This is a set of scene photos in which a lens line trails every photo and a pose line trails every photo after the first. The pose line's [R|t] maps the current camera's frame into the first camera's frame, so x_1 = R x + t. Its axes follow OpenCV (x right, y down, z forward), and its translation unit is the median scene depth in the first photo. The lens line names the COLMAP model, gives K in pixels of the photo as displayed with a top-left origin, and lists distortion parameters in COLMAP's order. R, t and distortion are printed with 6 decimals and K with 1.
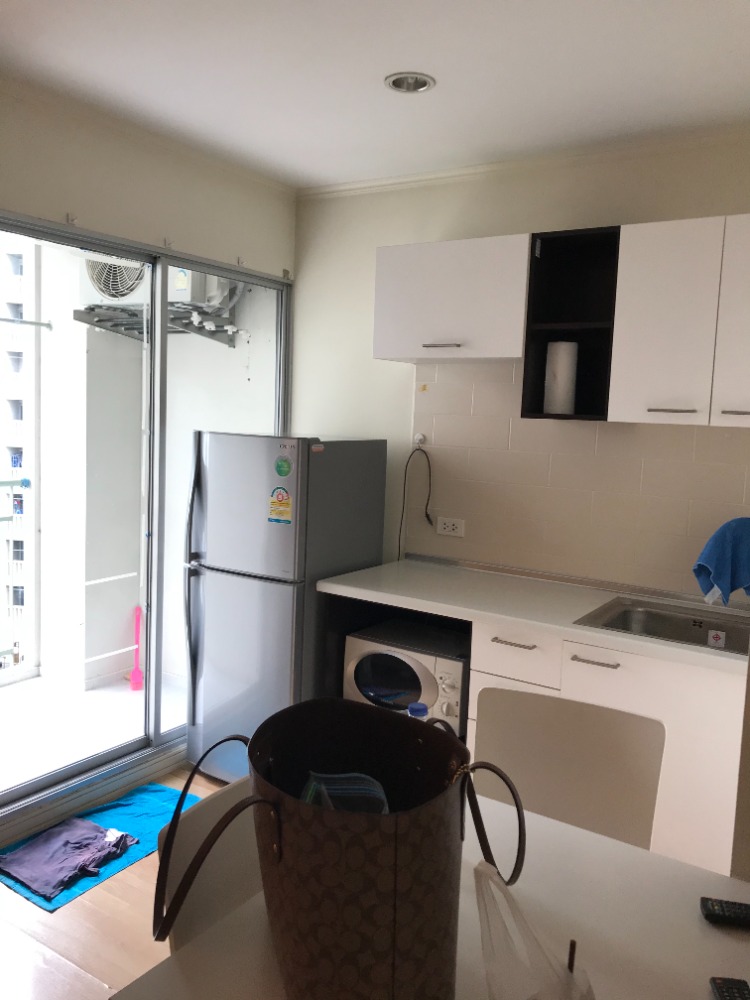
lens RADIAL K [[805.0, 0, 375.0], [0, 805.0, 500.0], [0, 0, 1]] dist [0.011474, -0.003911]
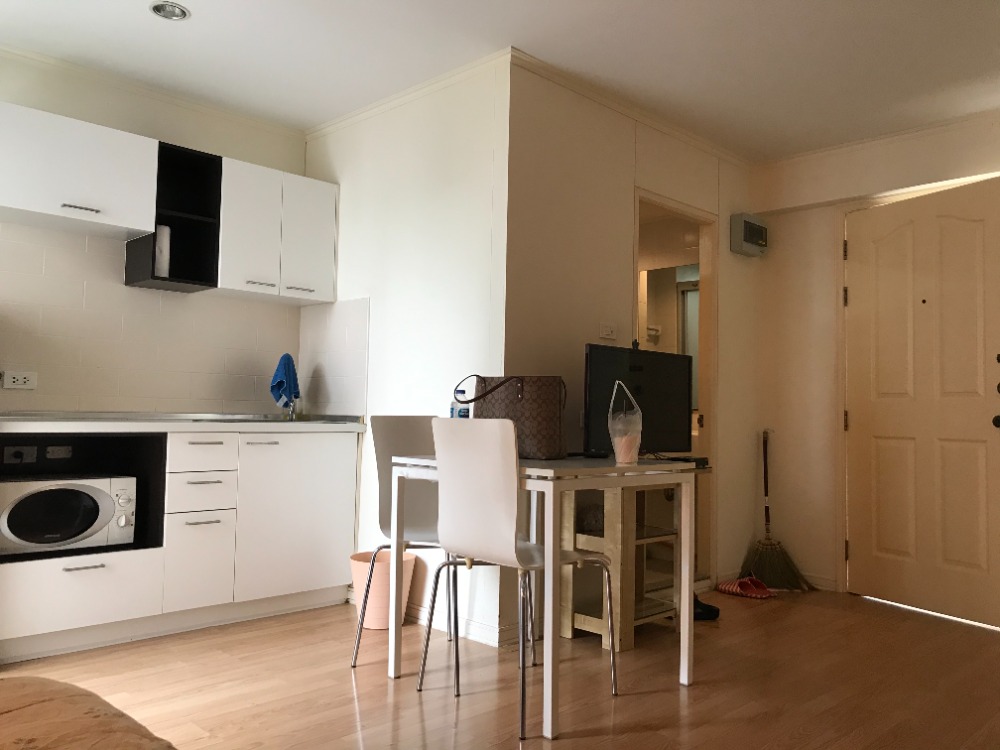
lens RADIAL K [[805.0, 0, 500.0], [0, 805.0, 375.0], [0, 0, 1]] dist [0.011474, -0.003911]
pose [[0.224579, 0.002324, 0.974453, -0.971671], [0.090069, 0.995667, -0.023133, 0.131731], [-0.970284, 0.092964, 0.223397, 0.202010]]
